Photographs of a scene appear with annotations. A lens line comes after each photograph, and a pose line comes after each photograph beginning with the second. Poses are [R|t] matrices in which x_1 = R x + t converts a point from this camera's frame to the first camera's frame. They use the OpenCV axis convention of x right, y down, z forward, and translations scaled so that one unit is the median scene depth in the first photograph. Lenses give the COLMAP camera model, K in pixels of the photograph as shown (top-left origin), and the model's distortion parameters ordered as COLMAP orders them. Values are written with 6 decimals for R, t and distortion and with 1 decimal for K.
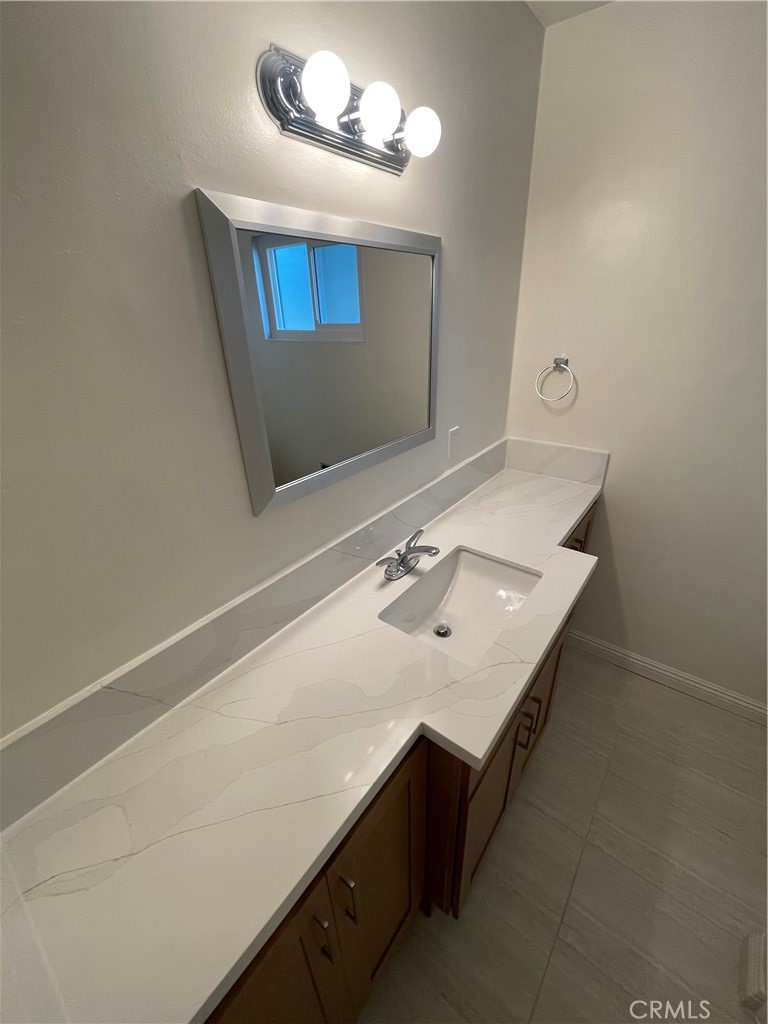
lens RADIAL K [[410.3, 0, 383.4], [0, 410.3, 516.0], [0, 0, 1]] dist [-0.002260, 0.000113]
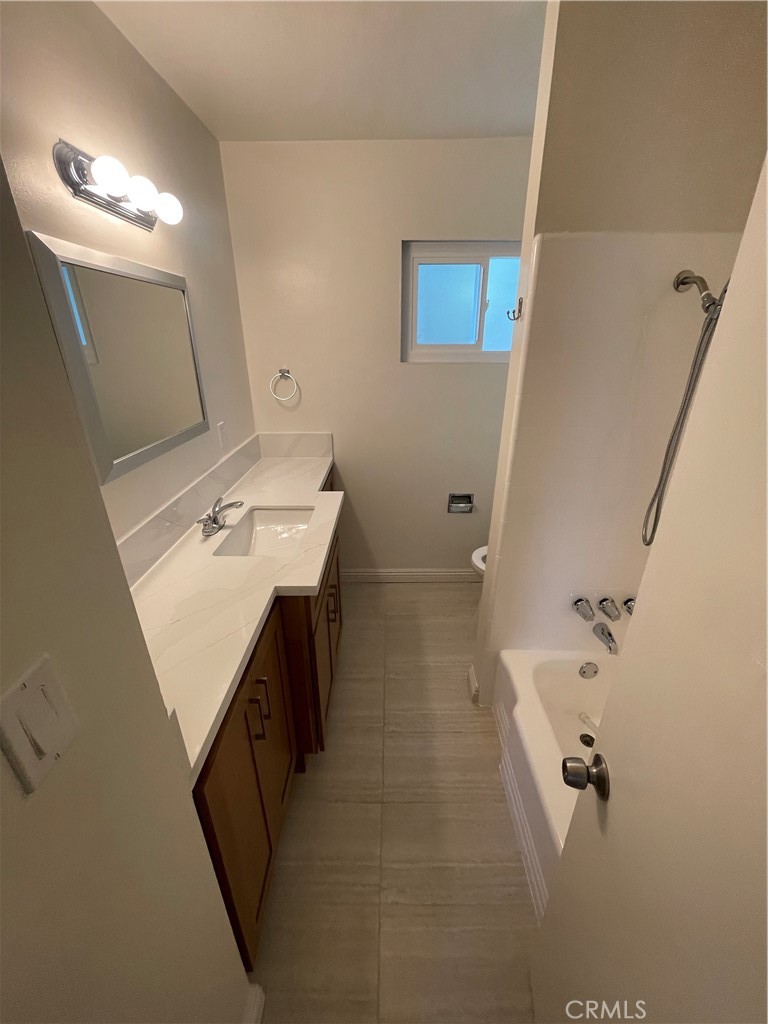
lens RADIAL K [[410.3, 0, 383.4], [0, 410.3, 516.0], [0, 0, 1]] dist [-0.002260, 0.000113]
pose [[0.792416, -0.215696, 0.570572, -0.262865], [0.251699, 0.967669, 0.016251, 0.208582], [-0.555630, 0.130735, 0.821087, -0.344446]]
